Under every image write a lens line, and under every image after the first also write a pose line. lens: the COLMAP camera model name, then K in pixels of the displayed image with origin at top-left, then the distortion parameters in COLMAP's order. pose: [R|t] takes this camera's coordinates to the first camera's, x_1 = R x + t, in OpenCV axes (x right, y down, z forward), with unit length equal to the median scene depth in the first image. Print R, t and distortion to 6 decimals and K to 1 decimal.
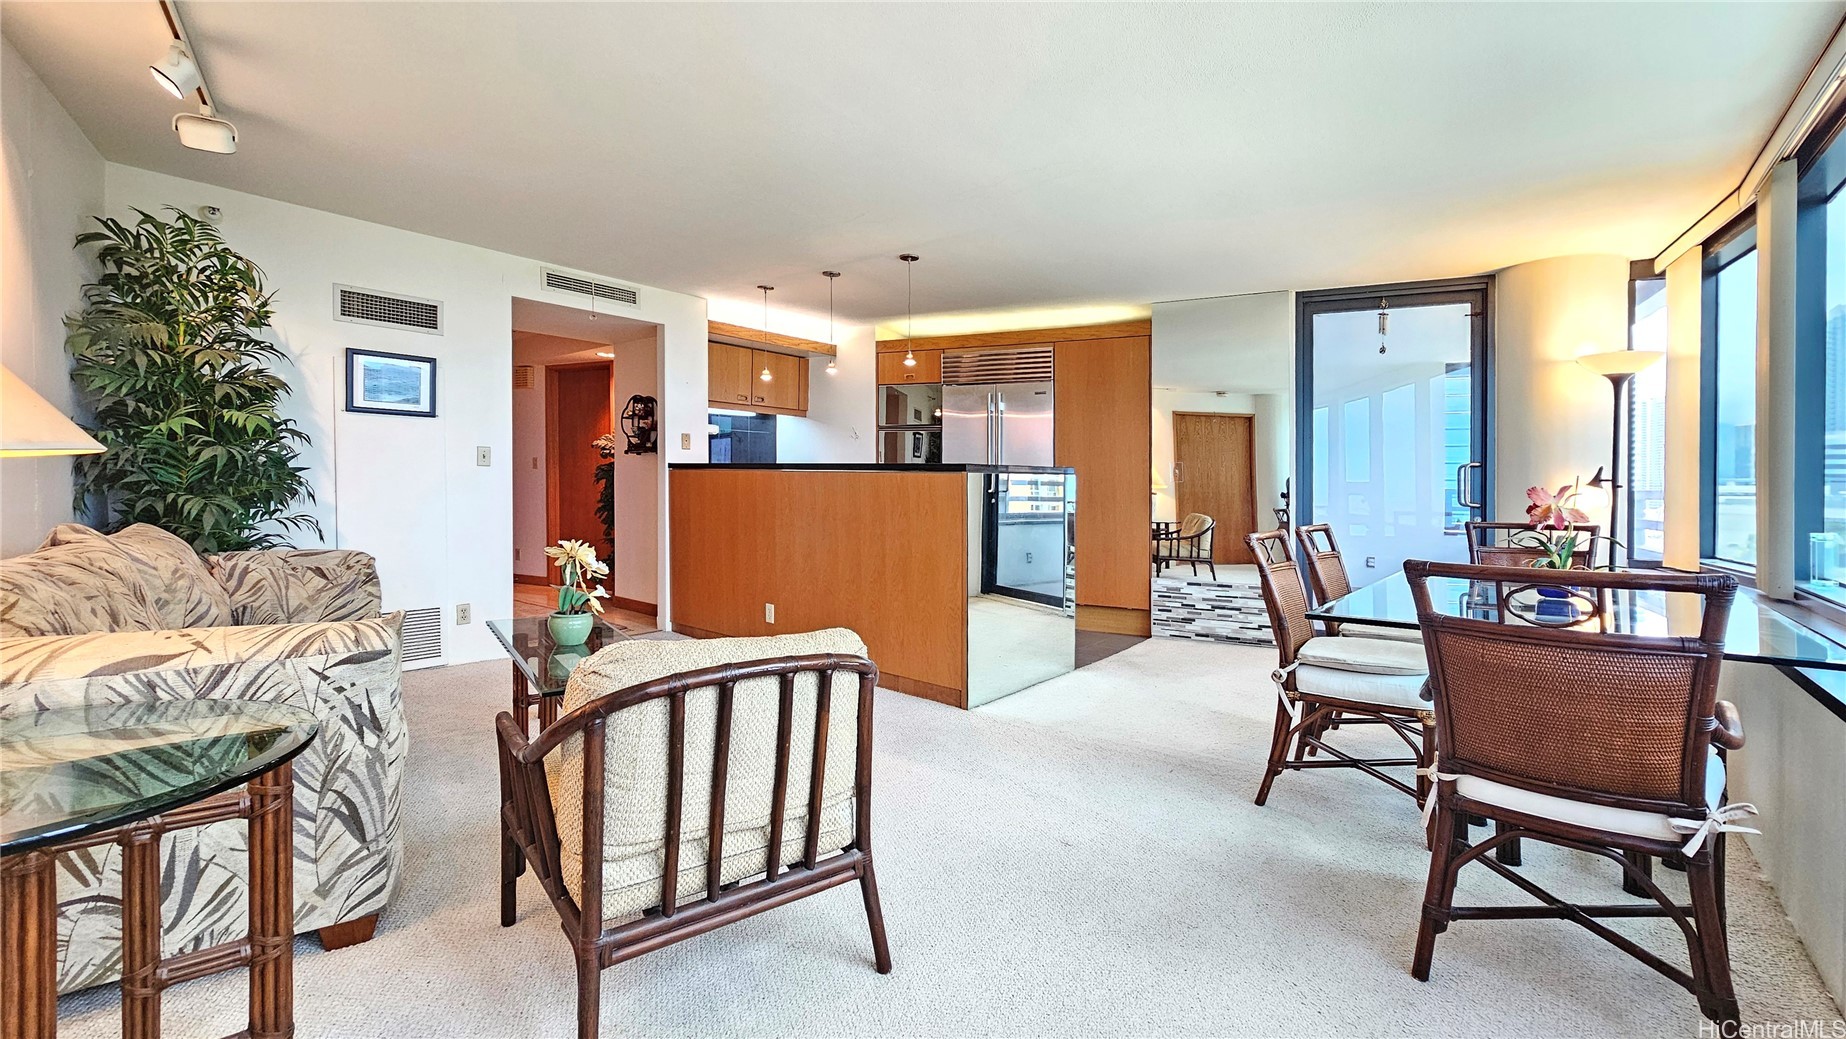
lens RADIAL K [[774.5, 0, 920.5], [0, 774.5, 497.0], [0, 0, 1]] dist [-0.003030, -0.000271]
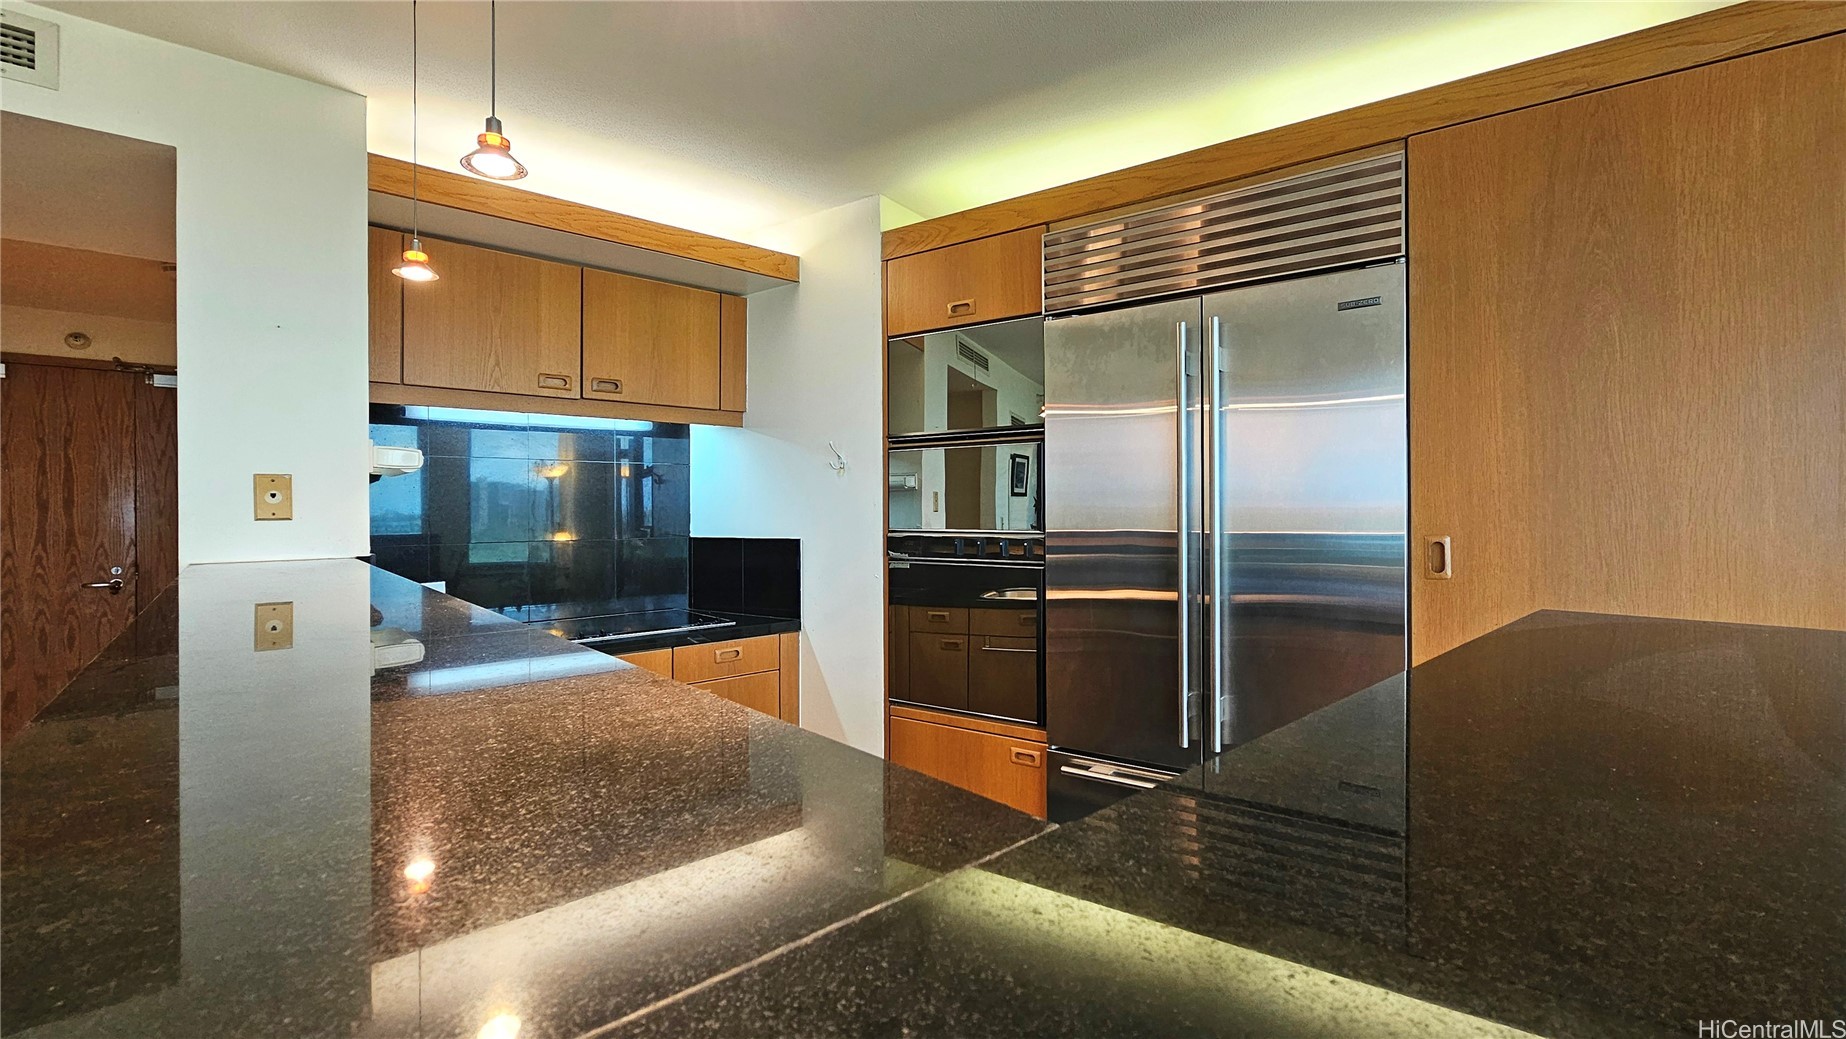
lens RADIAL K [[763.0, 0, 926.2], [0, 763.0, 508.4], [0, 0, 1]] dist [0.000086, -0.000778]
pose [[0.988223, -0.029955, -0.150059, 0.028165], [0.026760, 0.999371, -0.023261, -0.054572], [0.150662, 0.018972, 0.988403, 0.744318]]
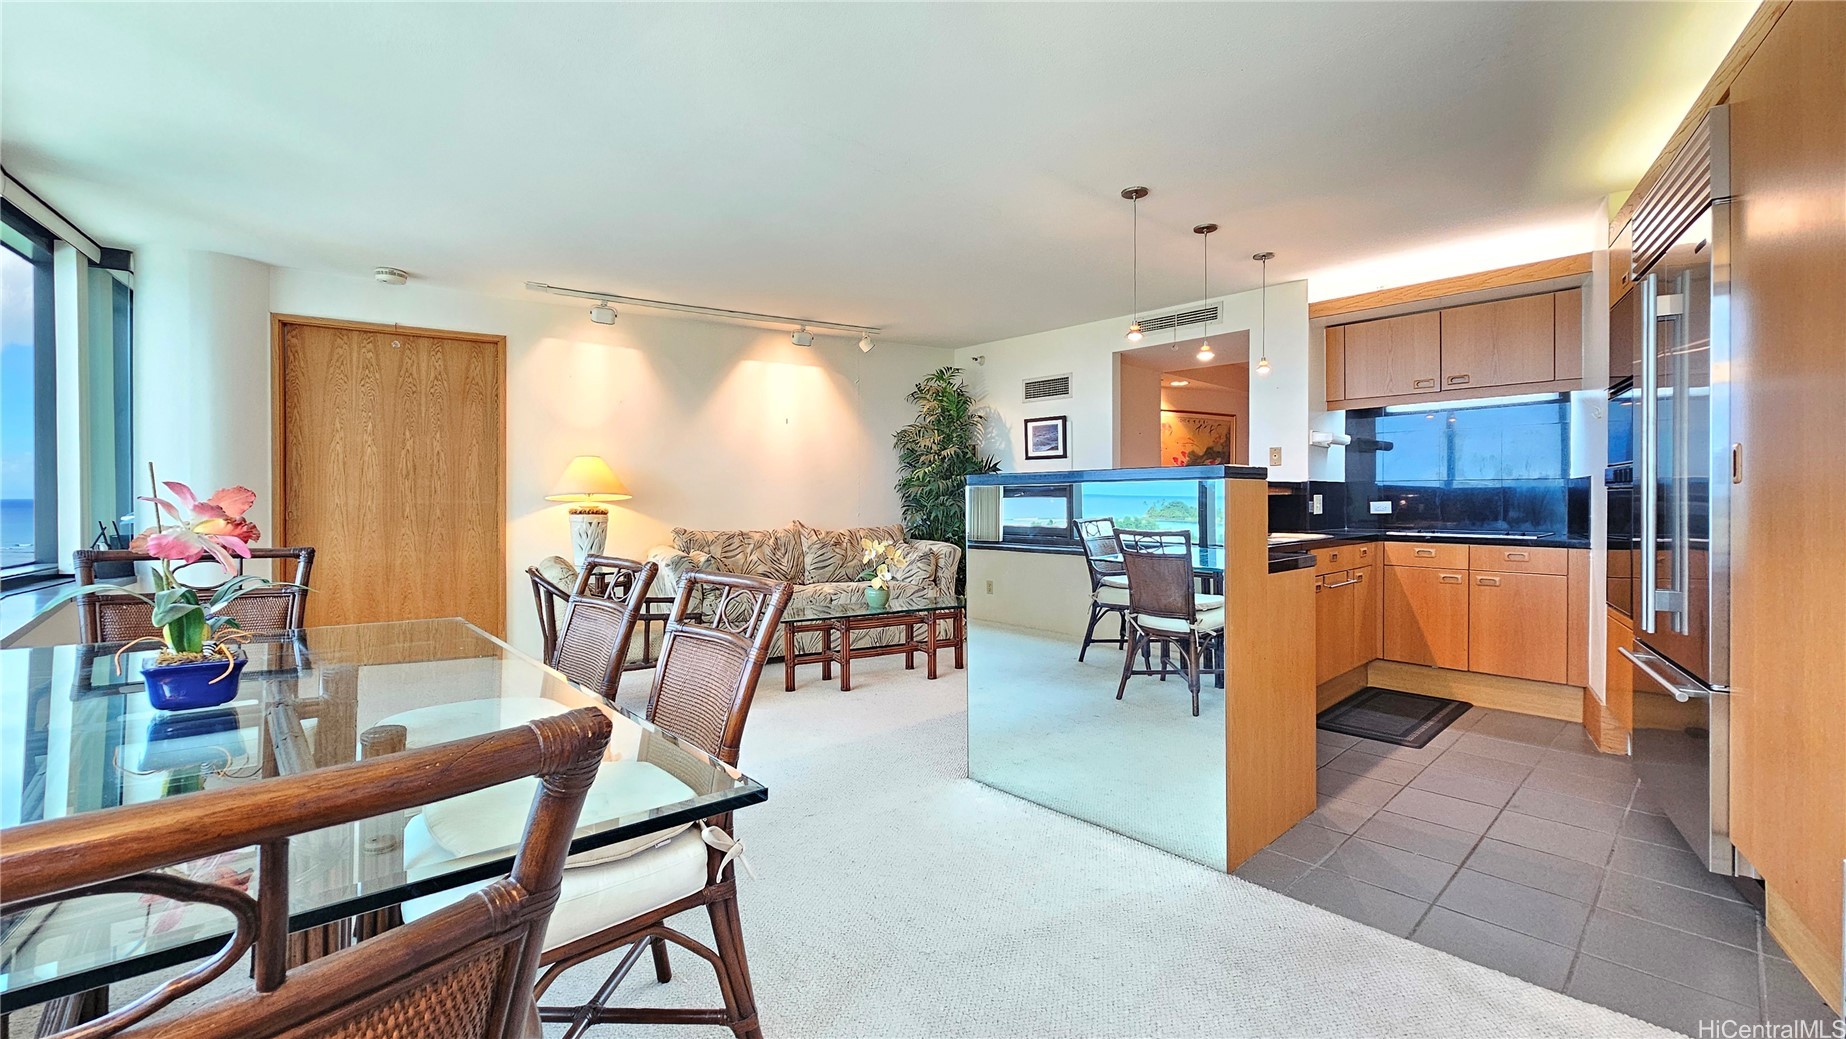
lens RADIAL K [[774.5, 0, 920.5], [0, 774.5, 497.0], [0, 0, 1]] dist [-0.003030, -0.000271]
pose [[-0.158036, -0.017235, -0.987283, 0.629897], [-0.022685, 0.999647, -0.013819, -0.006882], [0.987173, 0.020213, -0.158372, 0.782603]]
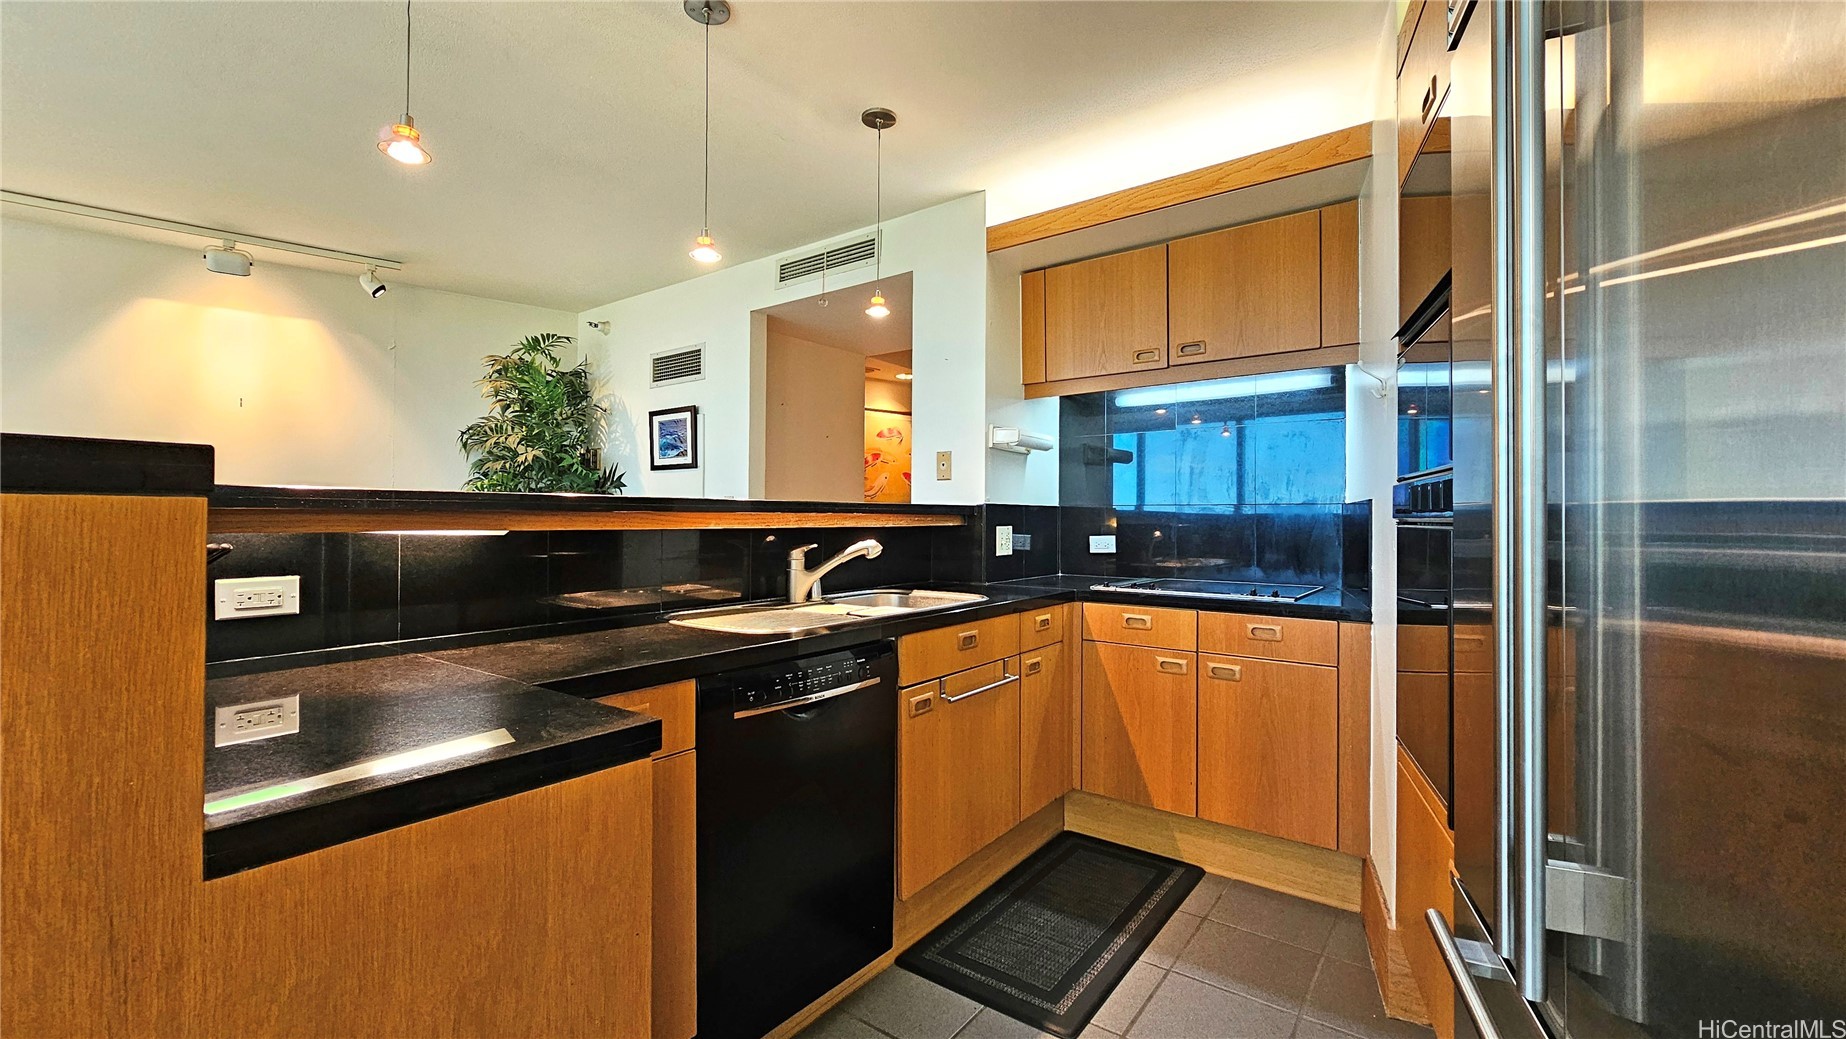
lens RADIAL K [[778.8, 0, 929.3], [0, 778.8, 507.3], [0, 0, 1]] dist [-0.004848, -0.000328]
pose [[0.031919, -0.031934, -0.998980, 0.257773], [-0.022577, 0.999211, -0.032663, -0.025511], [0.999235, 0.023596, 0.031173, 1.017367]]
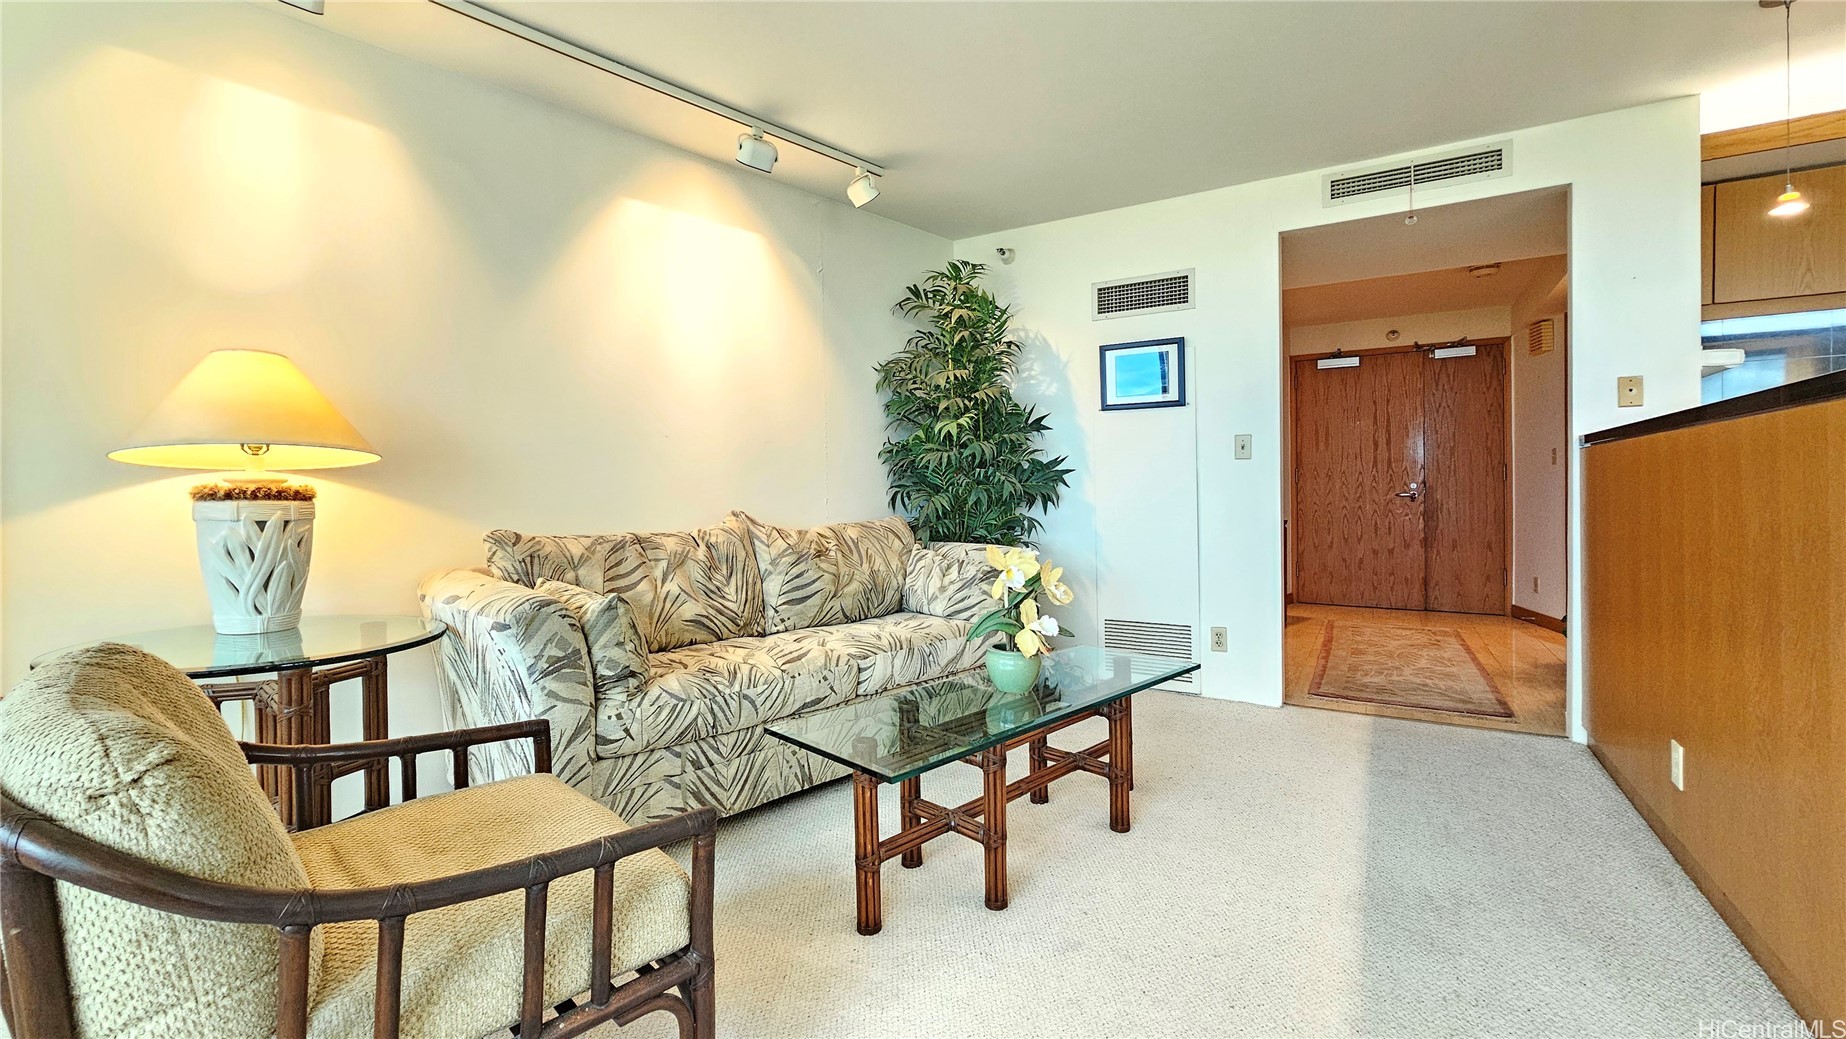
lens RADIAL K [[763.0, 0, 926.2], [0, 763.0, 508.4], [0, 0, 1]] dist [0.000086, -0.000778]
pose [[0.140435, 0.003633, -0.990083, 0.141862], [-0.010661, 0.999941, 0.002157, 0.010708], [0.990033, 0.010252, 0.140465, 0.484515]]
